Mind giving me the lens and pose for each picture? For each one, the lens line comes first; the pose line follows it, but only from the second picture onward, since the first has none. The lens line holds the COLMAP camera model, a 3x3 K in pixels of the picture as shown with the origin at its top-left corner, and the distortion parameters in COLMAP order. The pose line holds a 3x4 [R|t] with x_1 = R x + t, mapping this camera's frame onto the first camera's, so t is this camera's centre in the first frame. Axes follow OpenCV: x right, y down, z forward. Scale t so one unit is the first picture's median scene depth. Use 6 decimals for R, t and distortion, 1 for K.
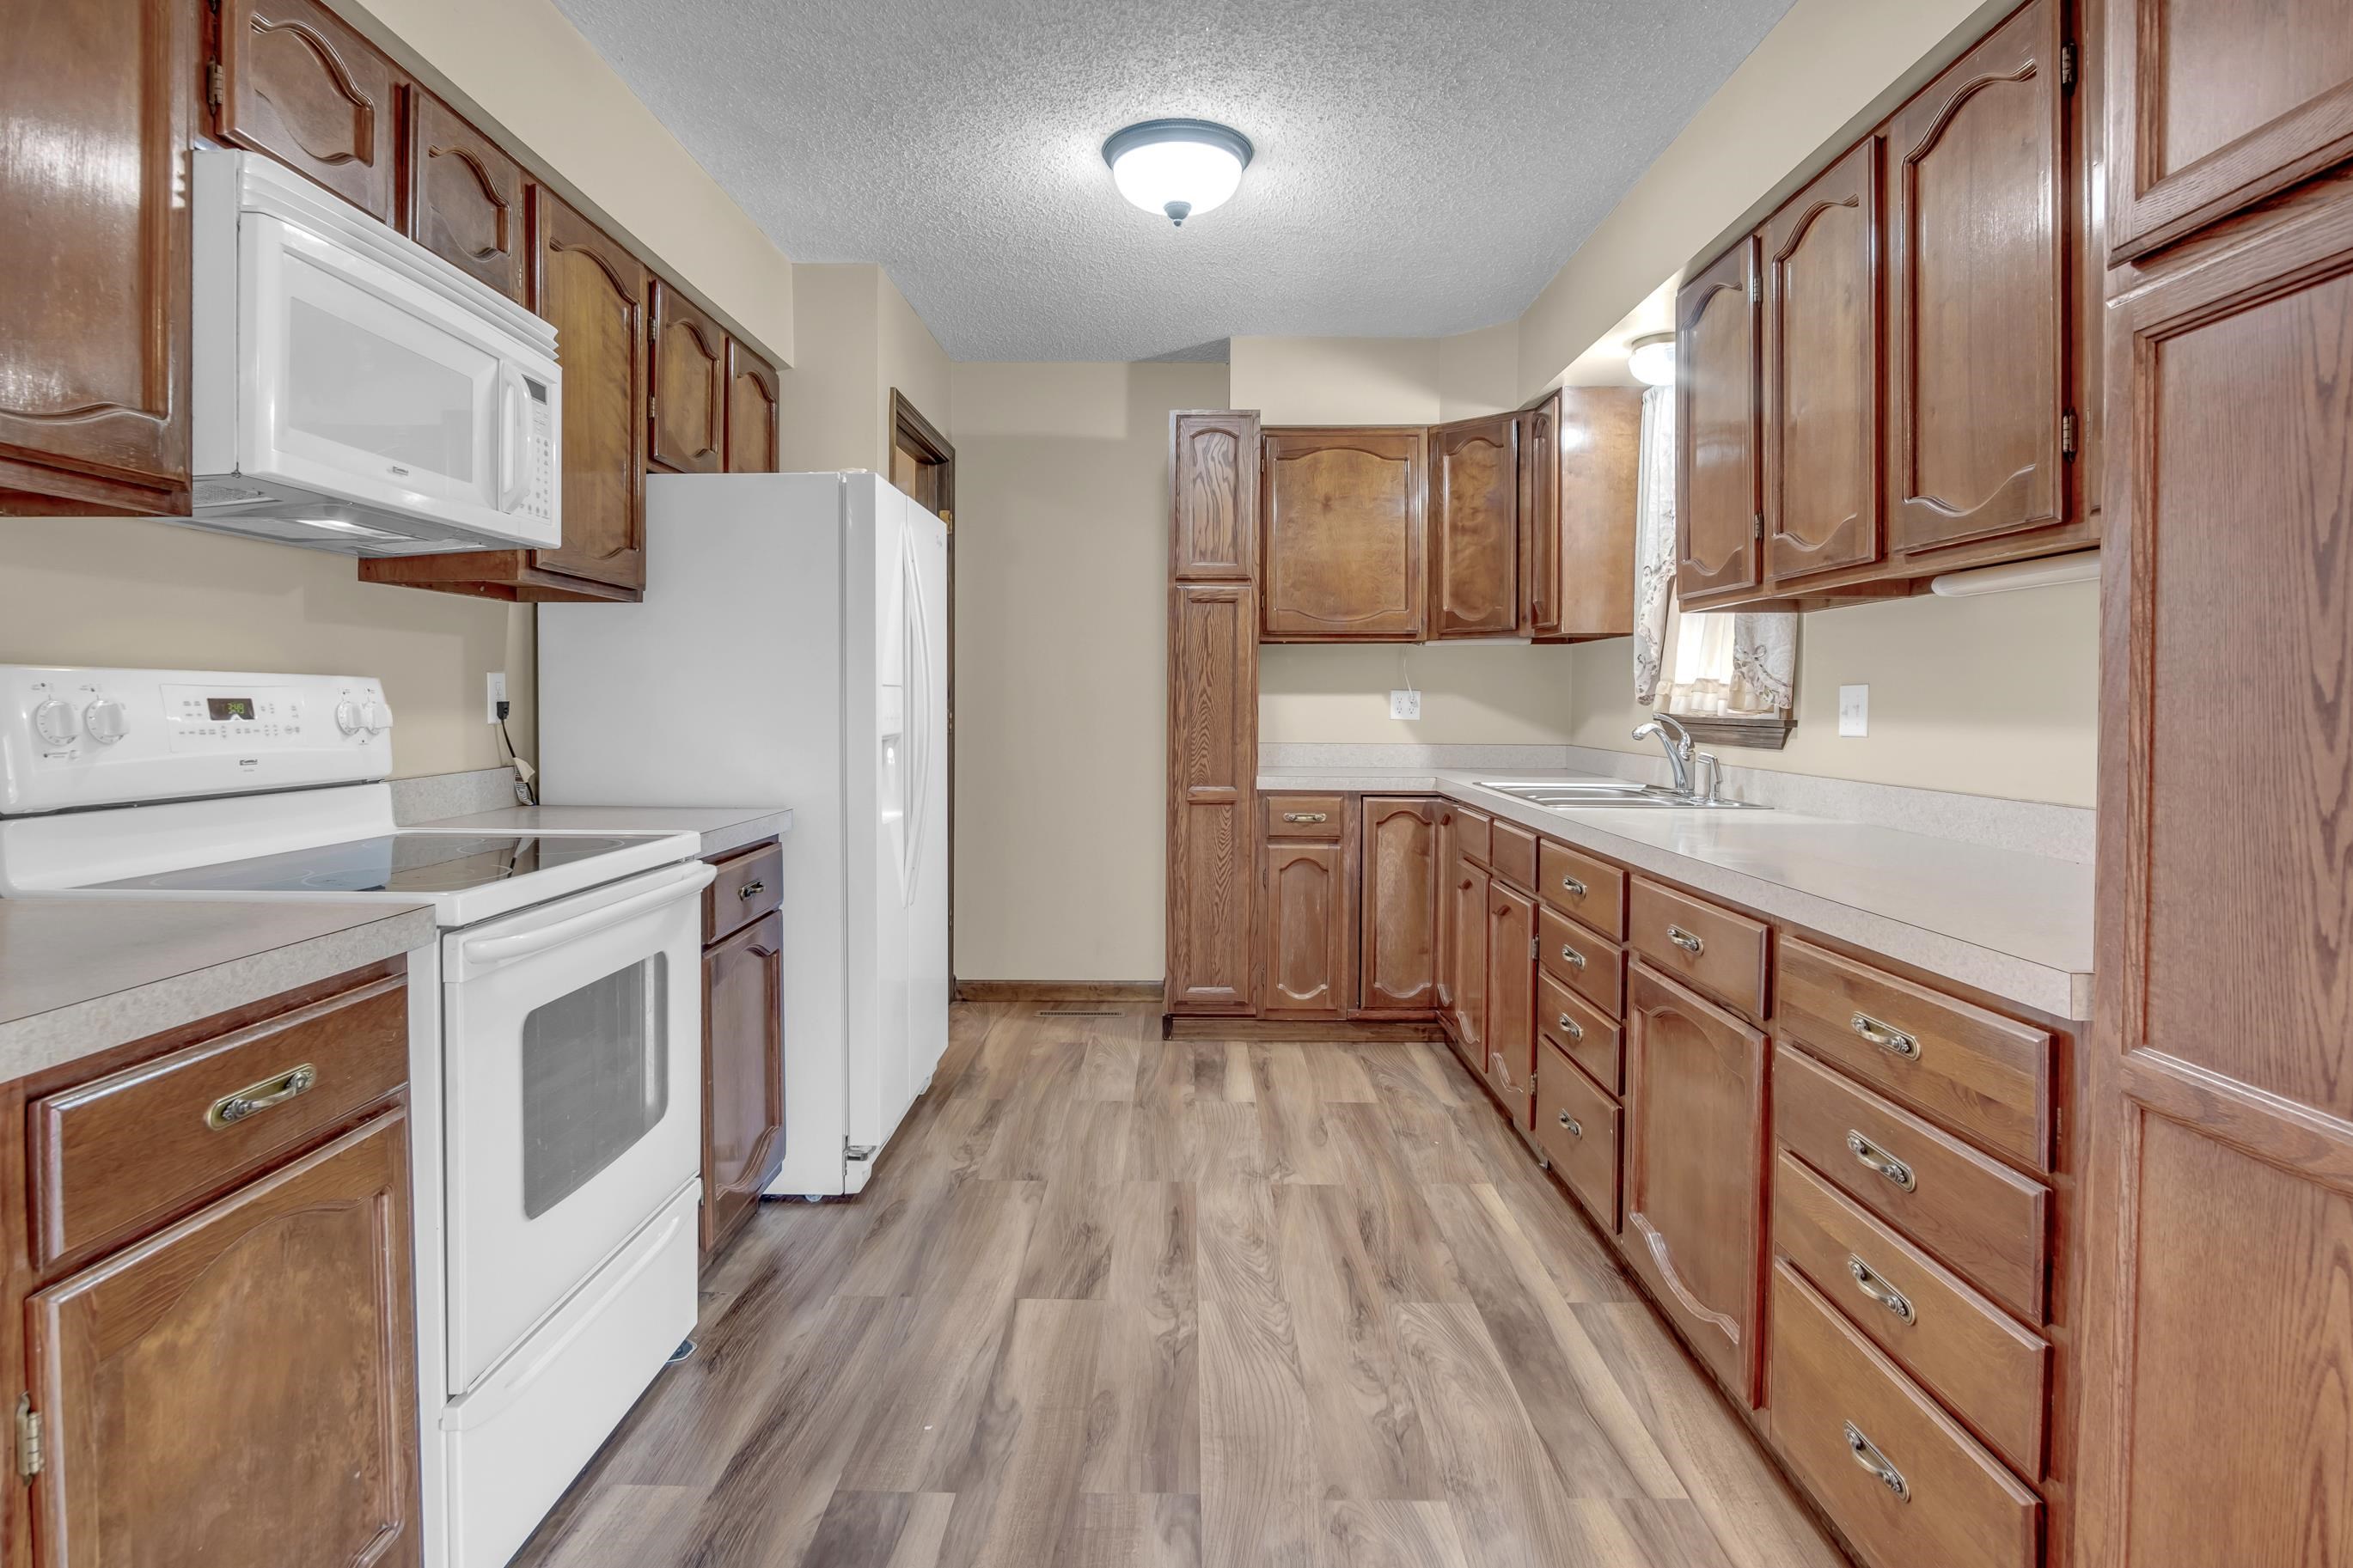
lens RADIAL K [[1292.5, 0, 1175.8], [0, 1292.5, 731.5], [0, 0, 1]] dist [-0.027144, 0.001939]
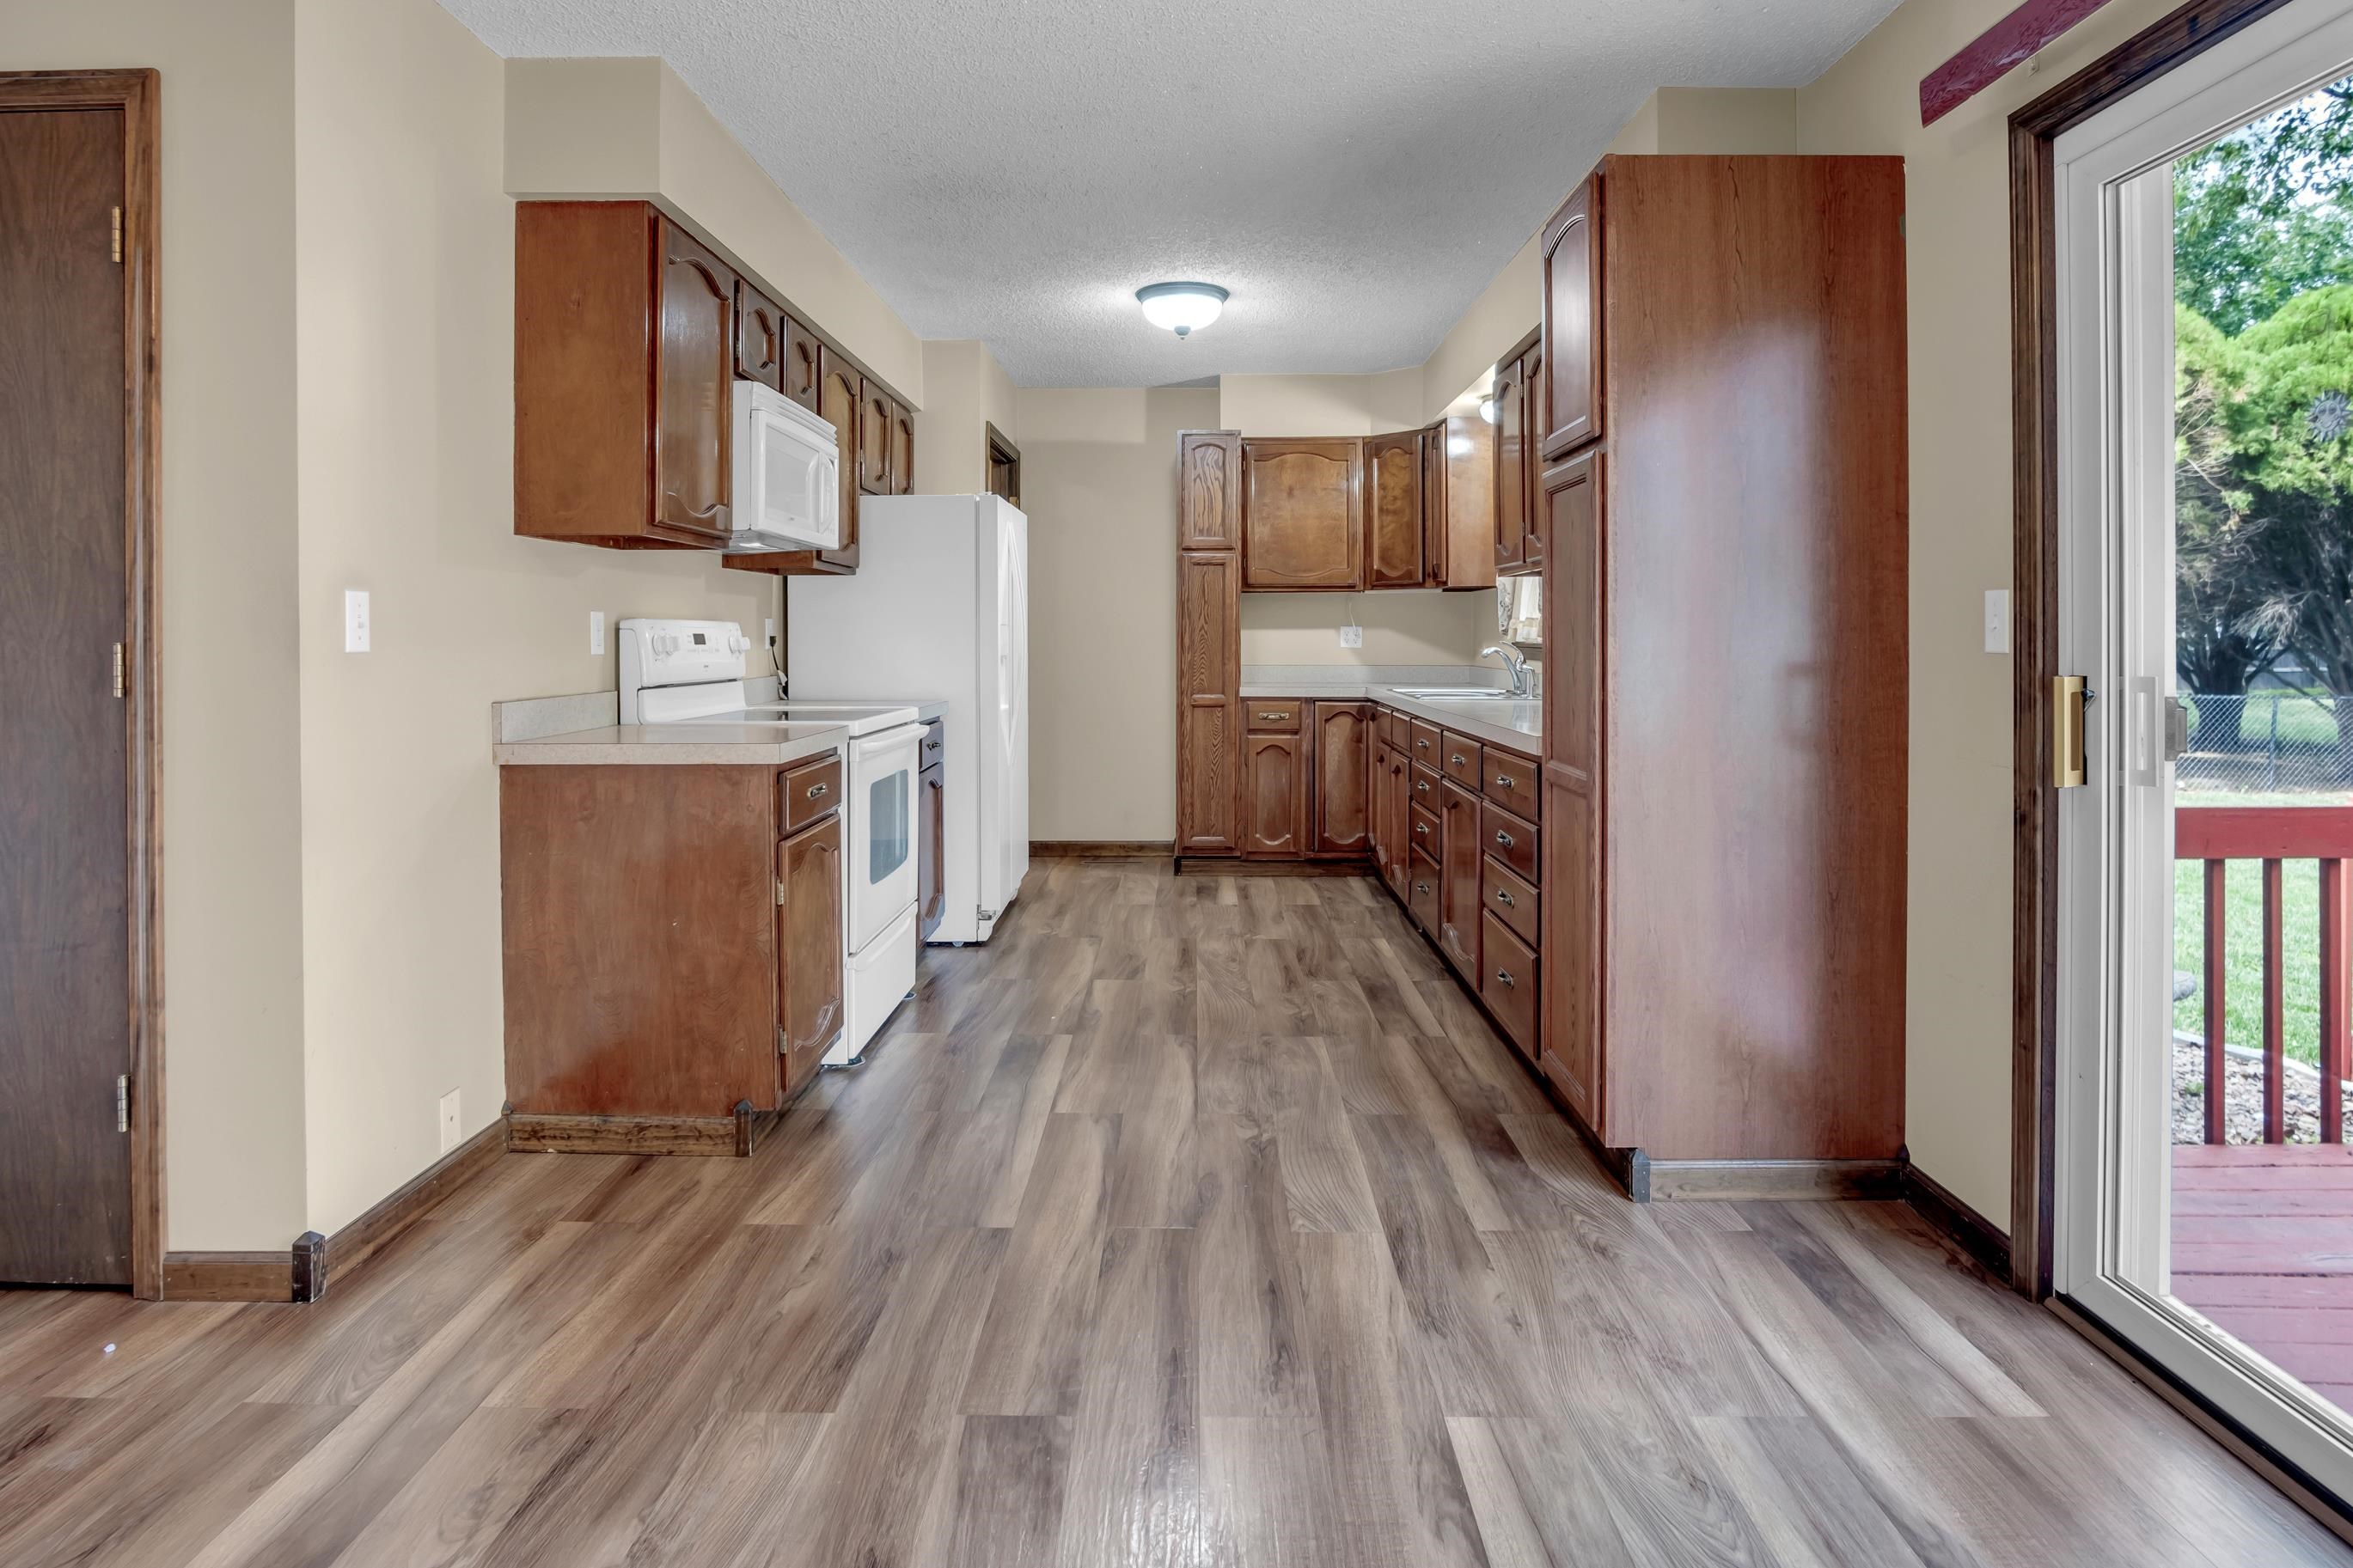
lens RADIAL K [[1273.1, 0, 1118.1], [0, 1273.1, 640.7], [0, 0, 1]] dist [-0.024936, 0.002337]
pose [[0.998741, -0.004539, -0.049960, -0.001095], [0.003478, 0.999767, -0.021298, 0.016806], [0.050045, 0.021097, 0.998524, -0.530406]]
